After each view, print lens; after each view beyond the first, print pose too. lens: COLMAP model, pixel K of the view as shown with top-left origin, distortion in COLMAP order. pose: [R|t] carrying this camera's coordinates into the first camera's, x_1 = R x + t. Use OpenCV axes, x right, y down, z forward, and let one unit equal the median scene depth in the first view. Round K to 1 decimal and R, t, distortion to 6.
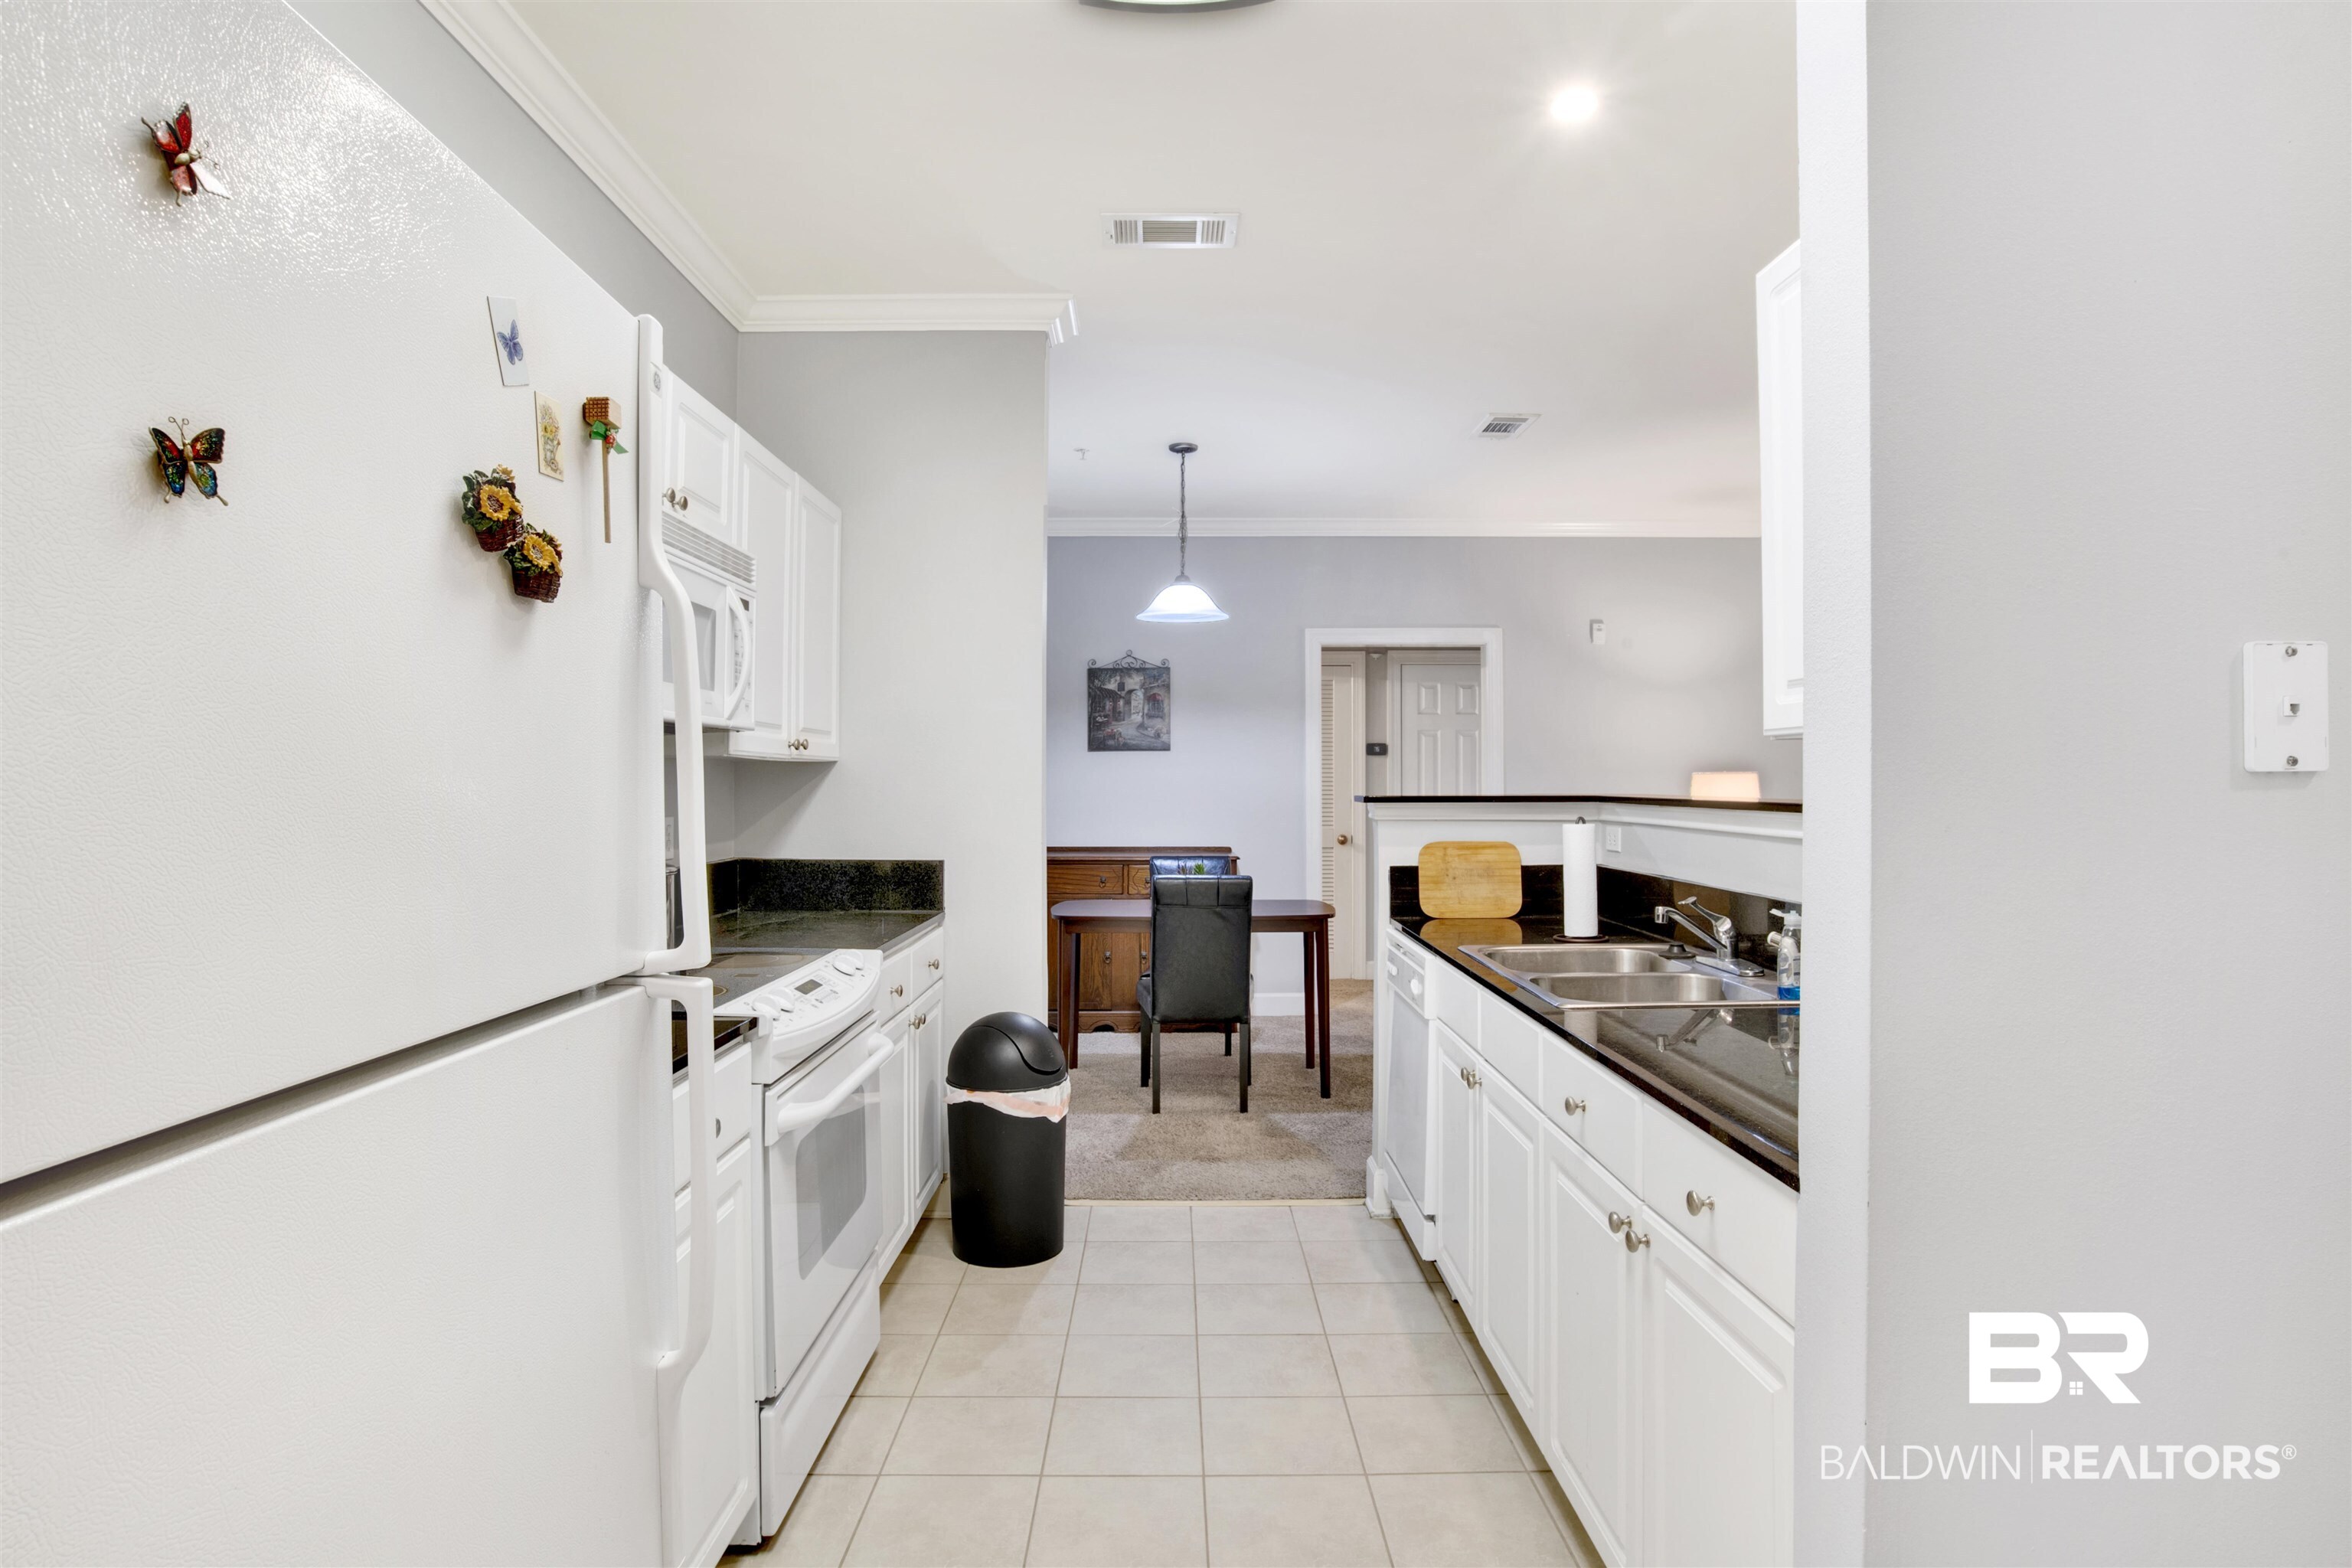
lens RADIAL K [[1256.0, 0, 1196.0], [0, 1256.0, 766.3], [0, 0, 1]] dist [-0.069439, 0.021926]
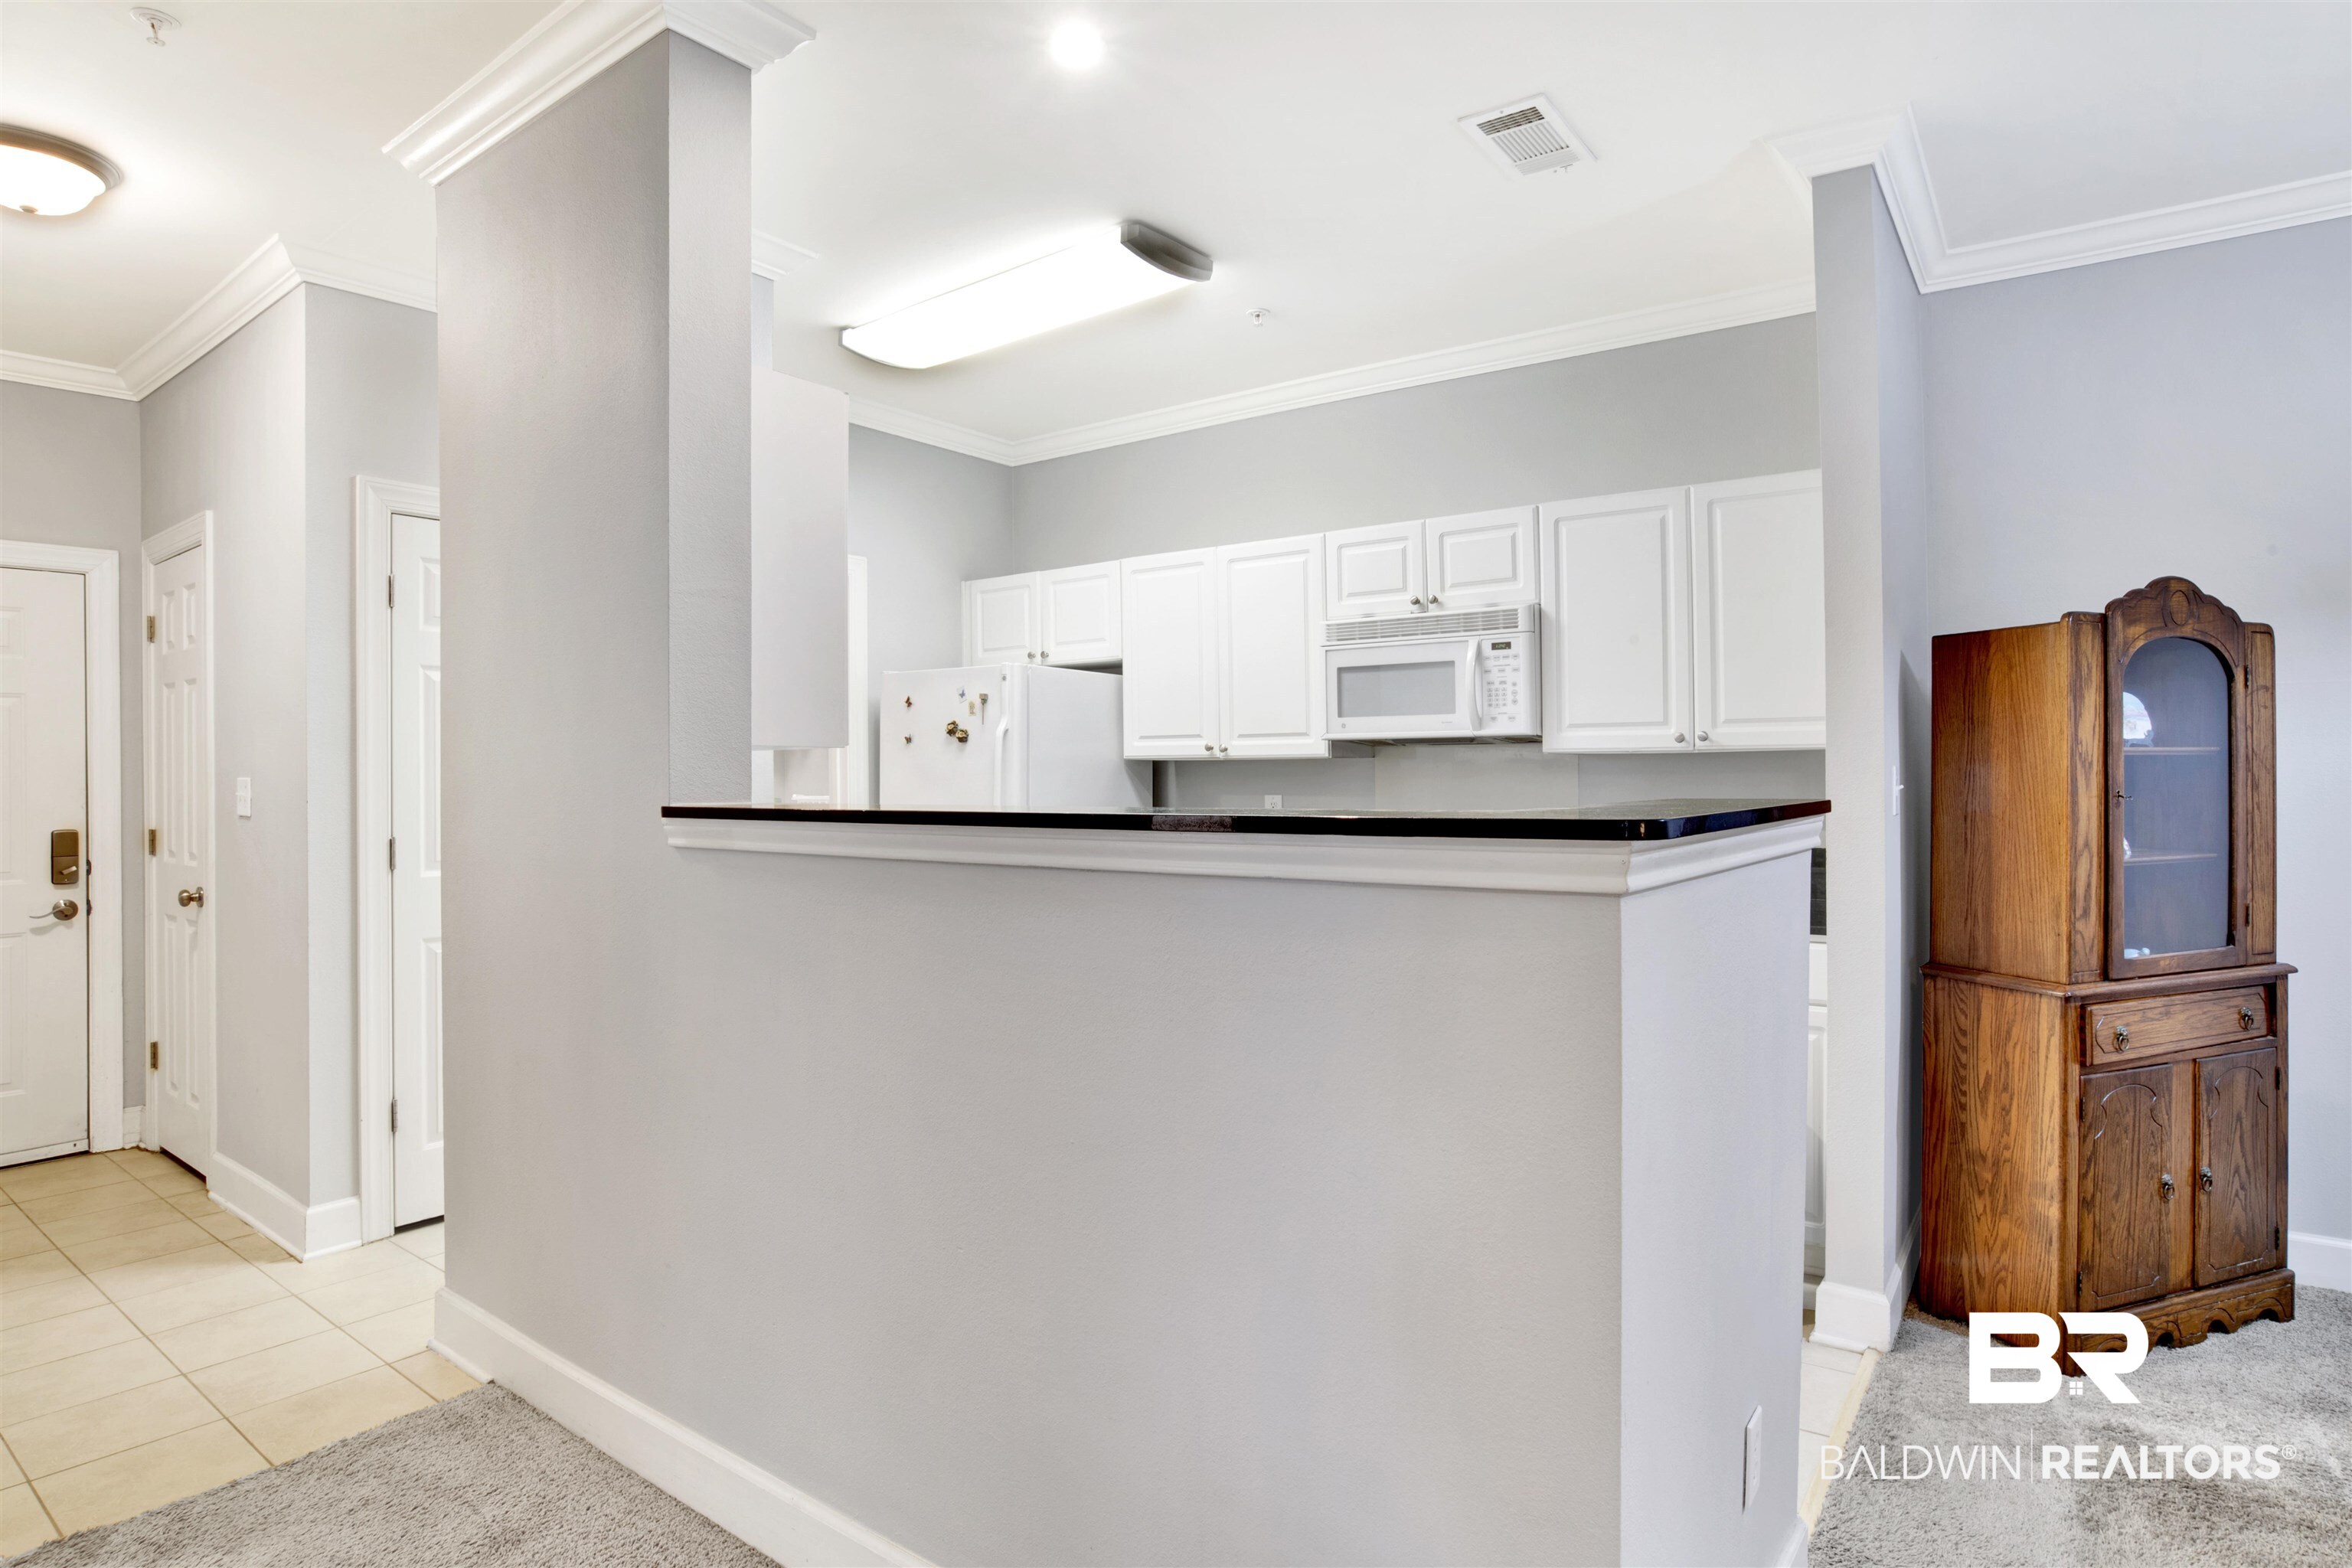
lens RADIAL K [[1248.6, 0, 1218.1], [0, 1248.6, 765.7], [0, 0, 1]] dist [-0.062841, 0.018725]
pose [[-0.598809, 0.004001, -0.800882, 0.534907], [0.019213, 0.999771, -0.009371, 0.006432], [0.800661, -0.020999, -0.598749, 0.889515]]
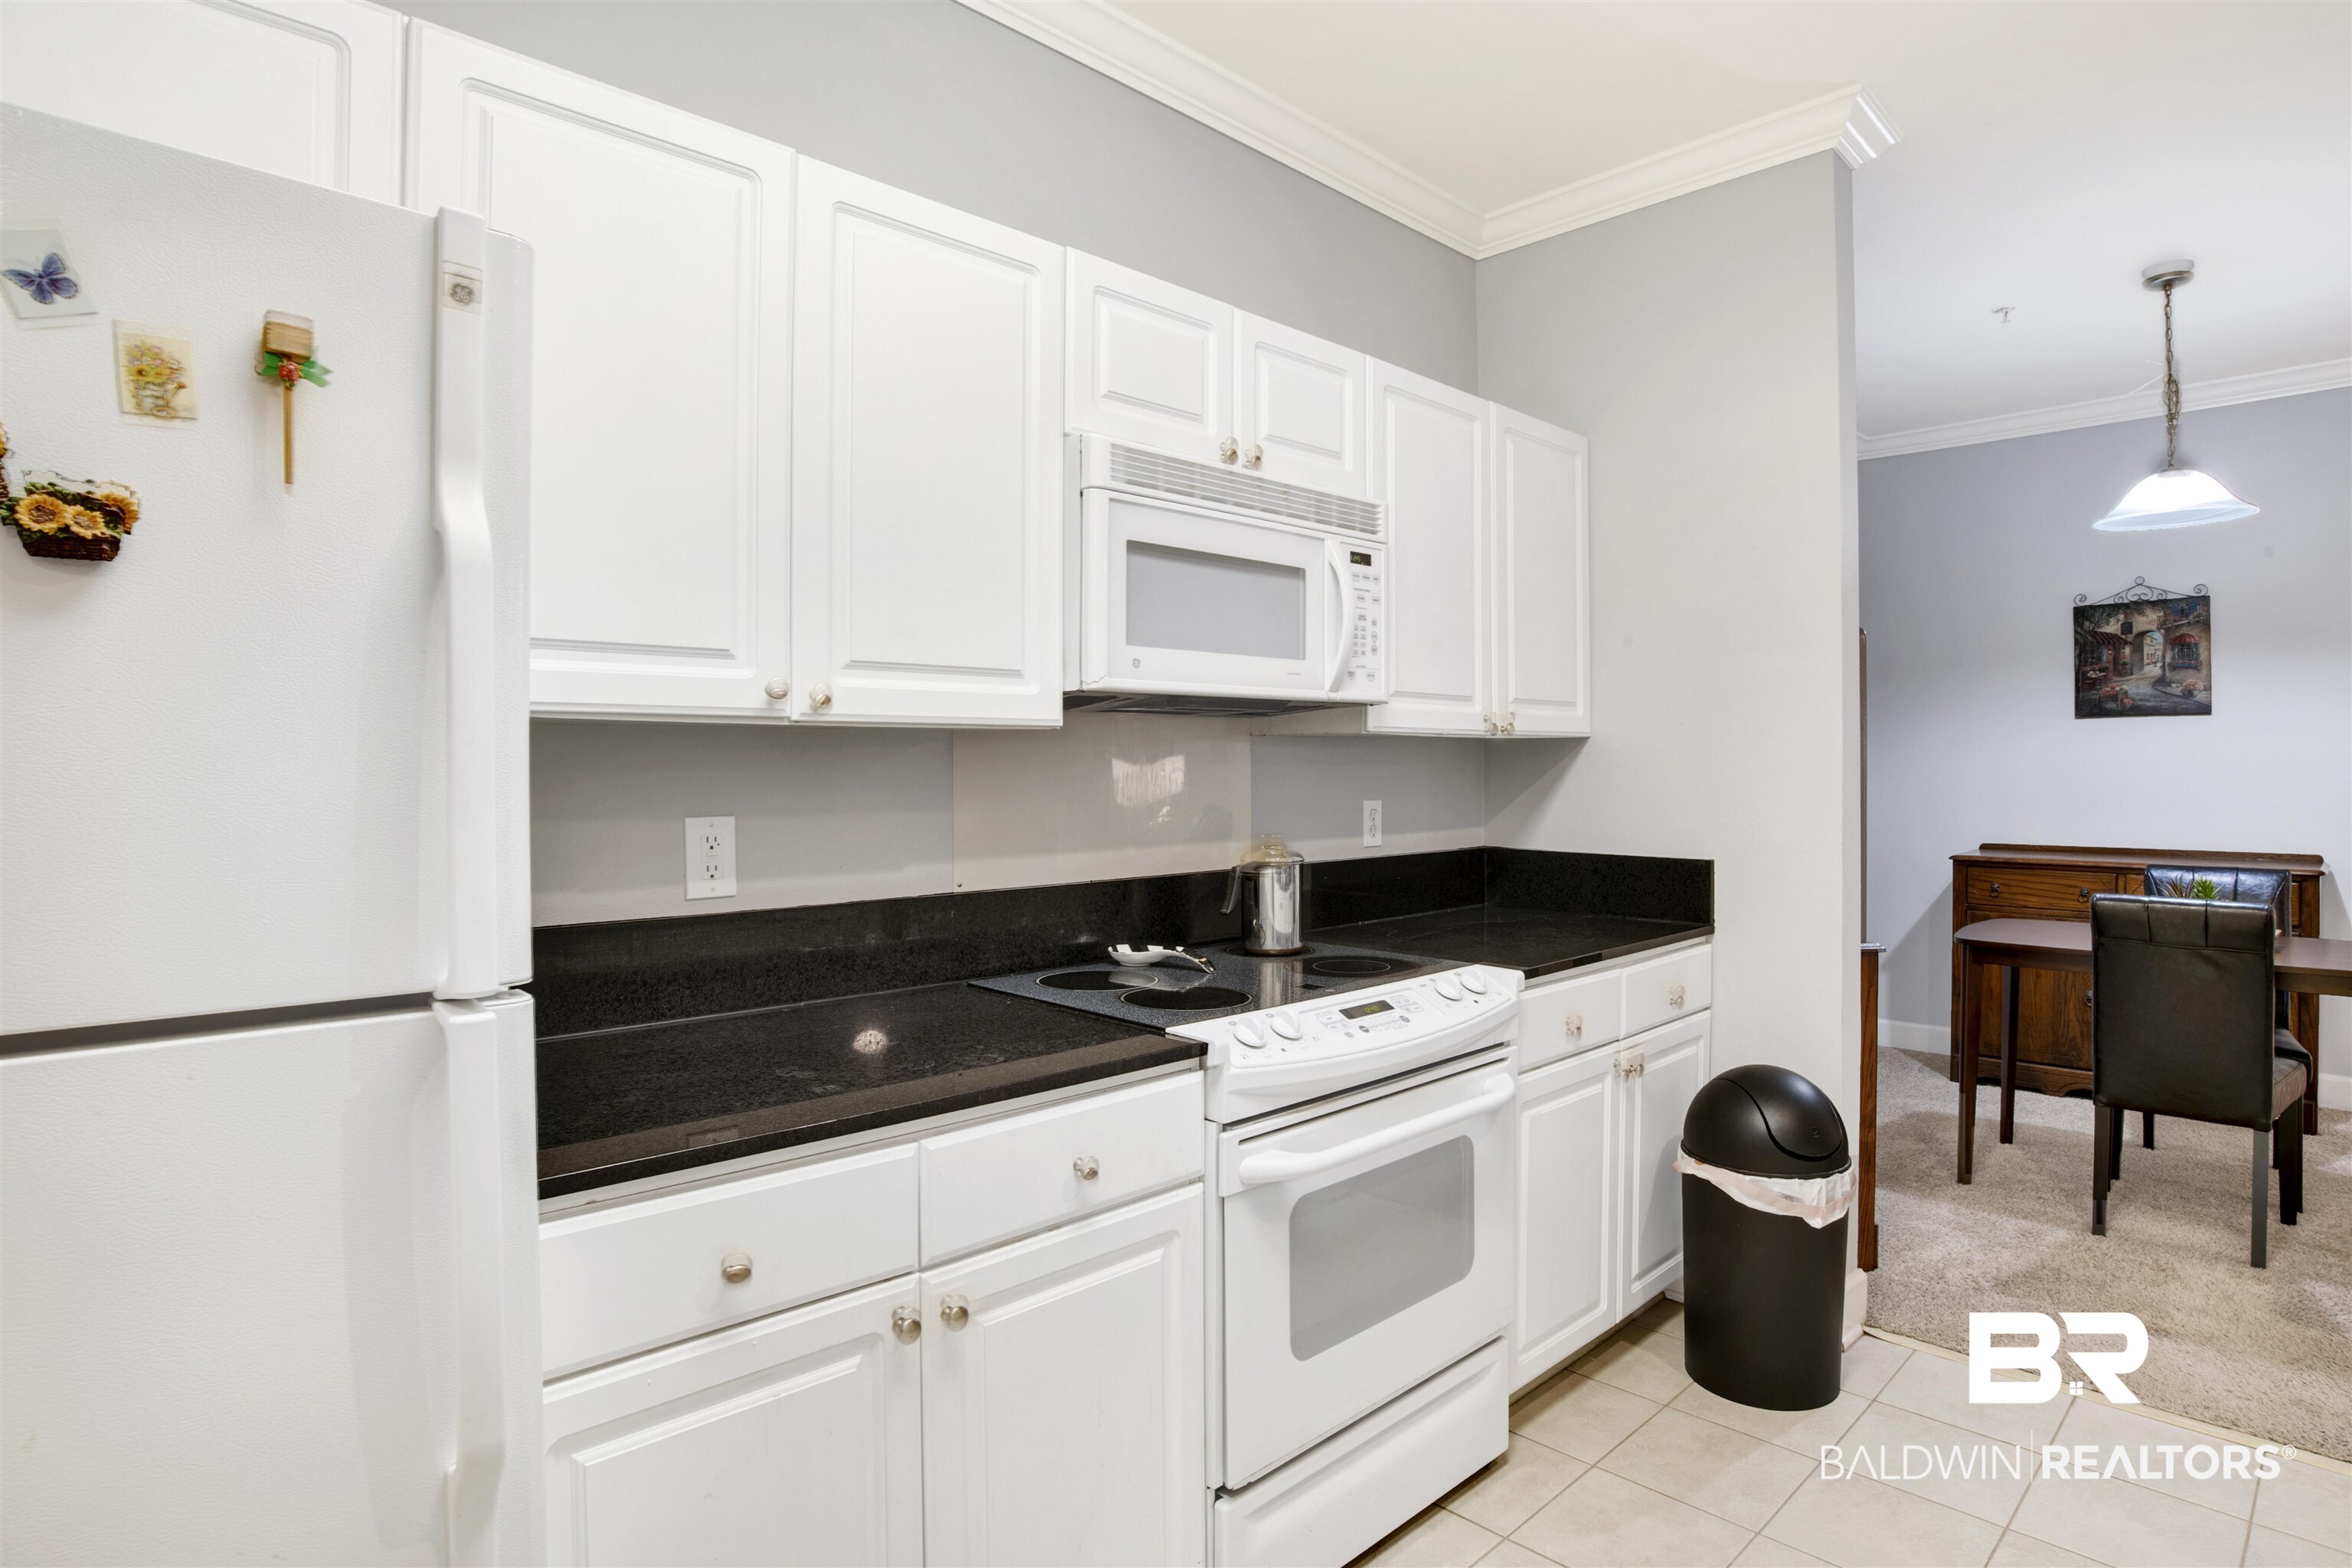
lens RADIAL K [[1256.0, 0, 1196.0], [0, 1256.0, 766.3], [0, 0, 1]] dist [-0.069439, 0.021926]
pose [[0.690164, 0.000806, -0.723652, 0.109193], [0.012032, 0.999848, 0.012589, 0.001517], [0.723552, -0.017396, 0.690050, 0.174973]]
